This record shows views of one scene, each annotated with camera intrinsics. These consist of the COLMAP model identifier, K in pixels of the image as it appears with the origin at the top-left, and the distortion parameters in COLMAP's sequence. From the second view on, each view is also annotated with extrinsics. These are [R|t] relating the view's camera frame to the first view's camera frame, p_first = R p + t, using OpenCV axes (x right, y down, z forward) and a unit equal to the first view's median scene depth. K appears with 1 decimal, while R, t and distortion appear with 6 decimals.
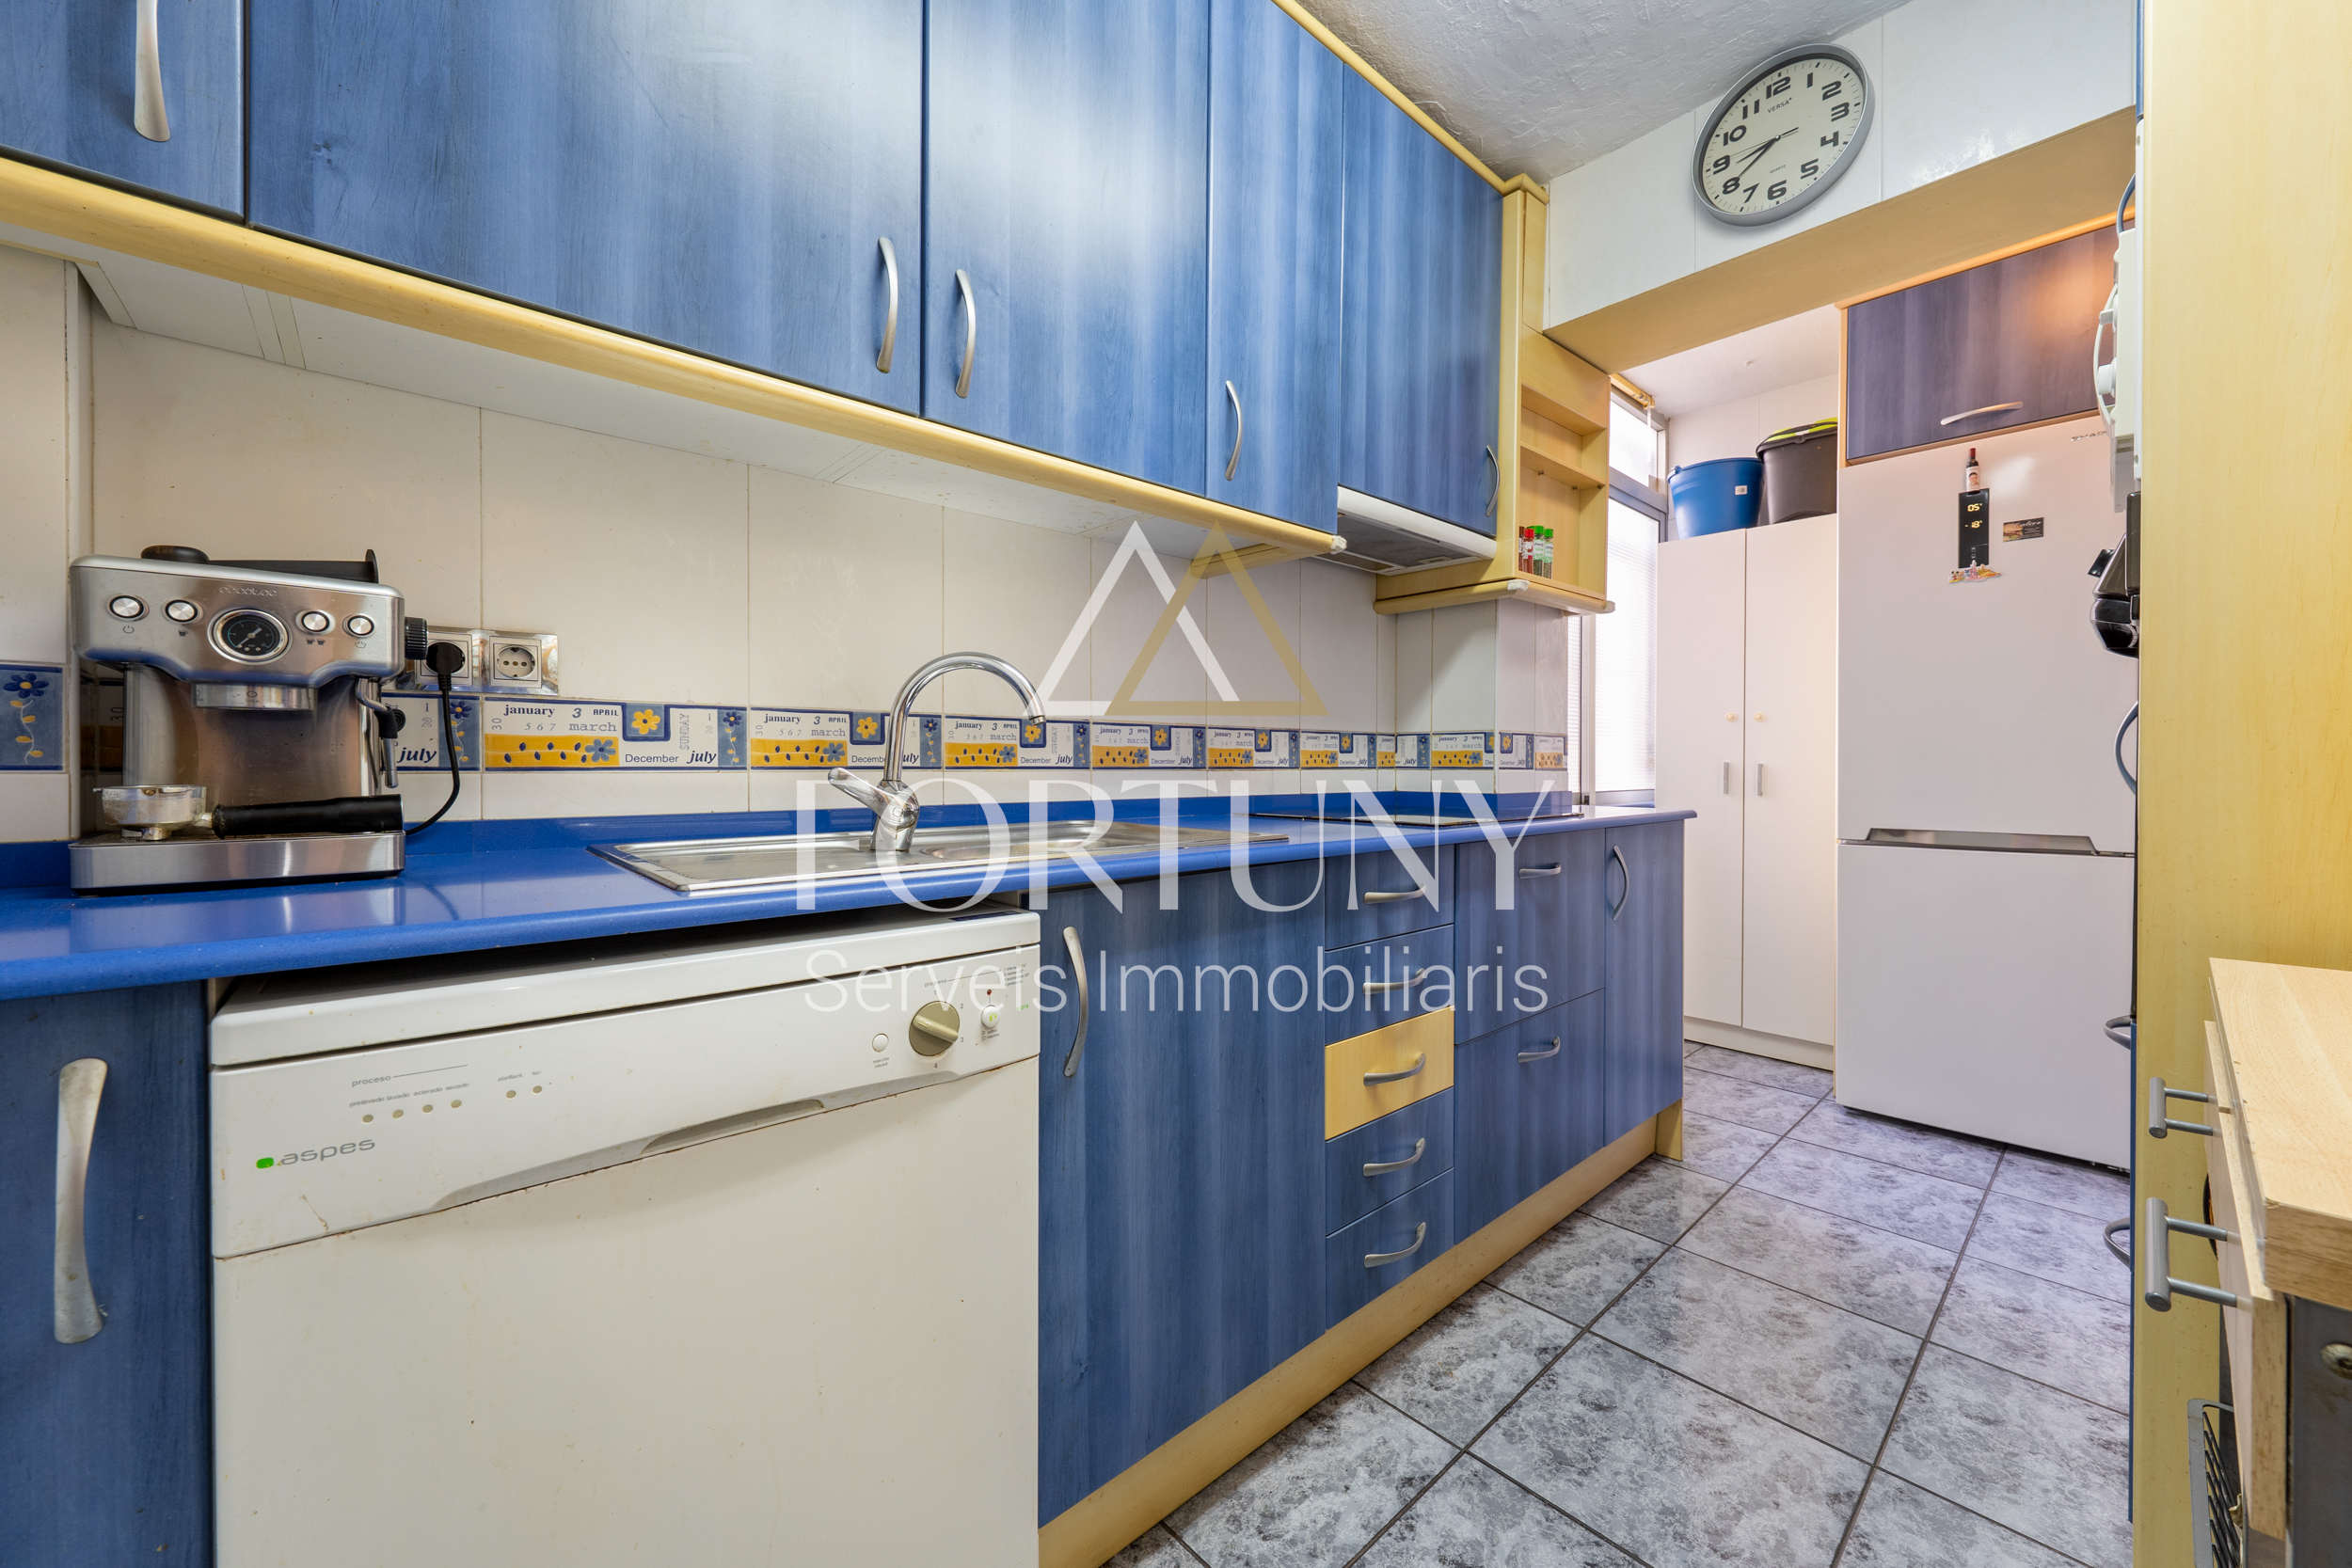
lens RADIAL K [[794.8, 0, 1172.7], [0, 794.8, 766.1], [0, 0, 1]] dist [-0.000503, -0.000004]
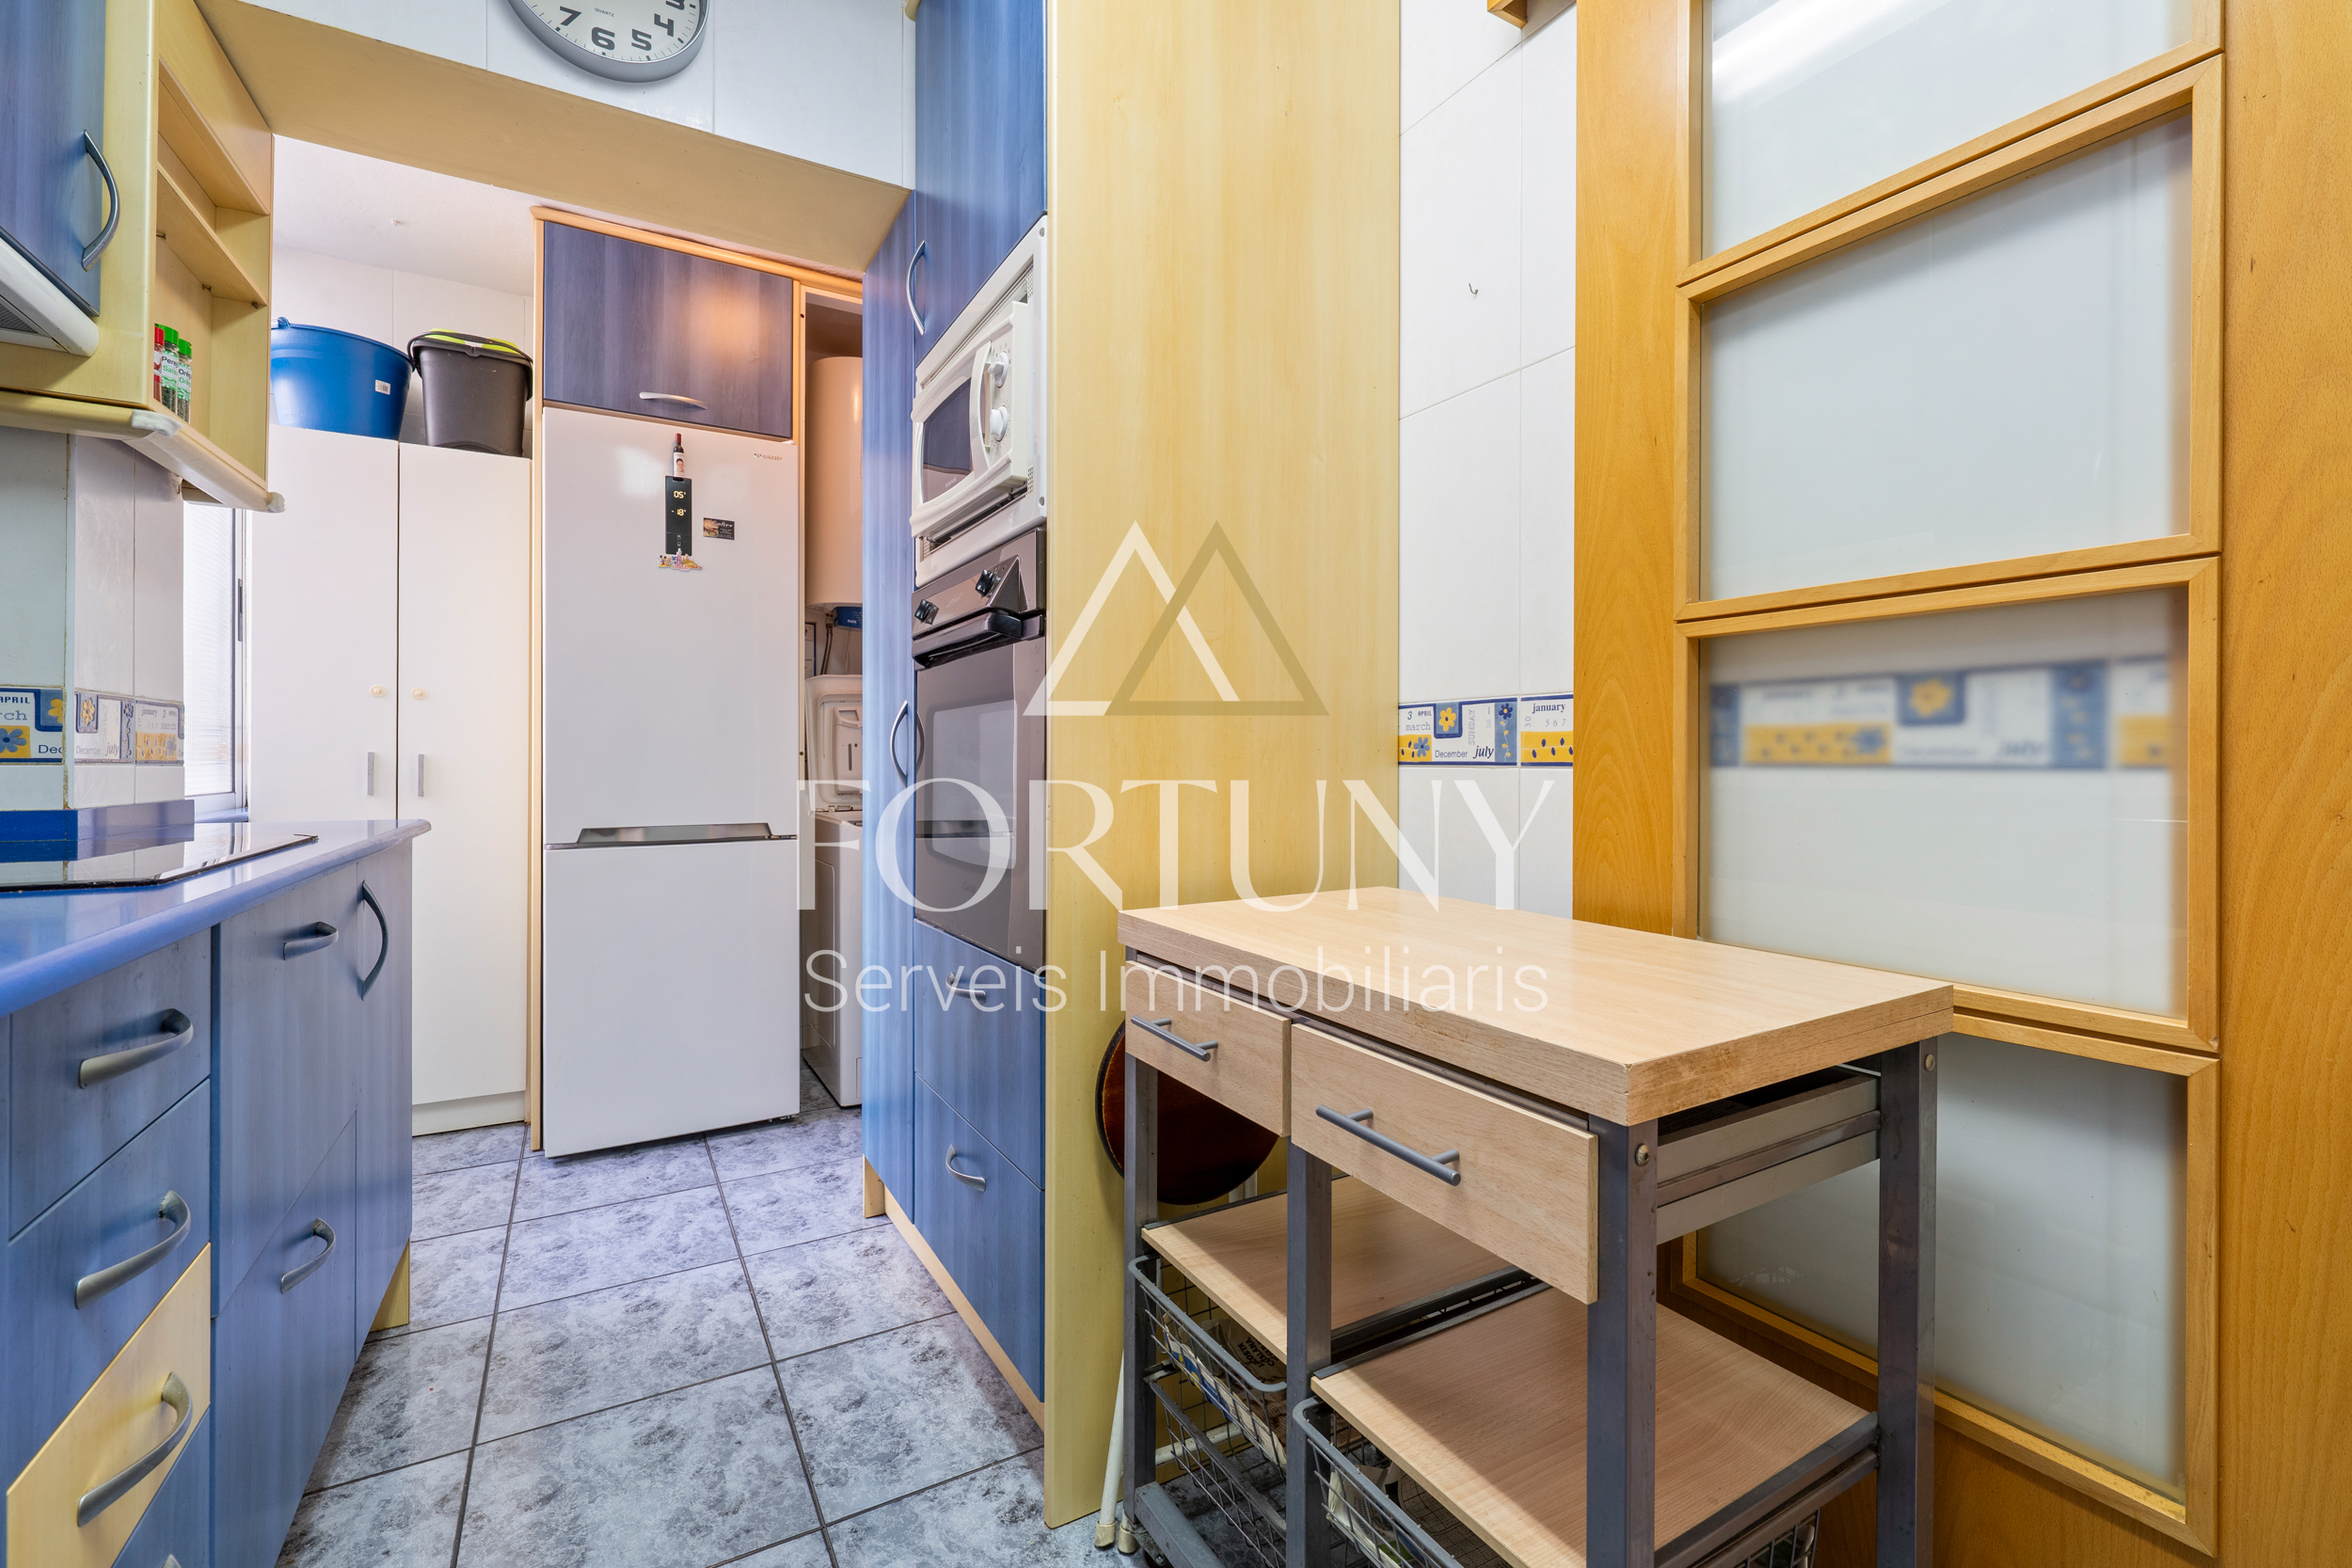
lens RADIAL K [[998.4, 0, 1176.5], [0, 998.4, 760.8], [0, 0, 1]] dist [-0.000568, 0.000005]
pose [[0.230907, -0.000553, 0.972976, -0.057435], [-0.002883, 0.999995, 0.001253, -0.000654], [-0.972971, -0.003094, 0.230905, 0.142437]]
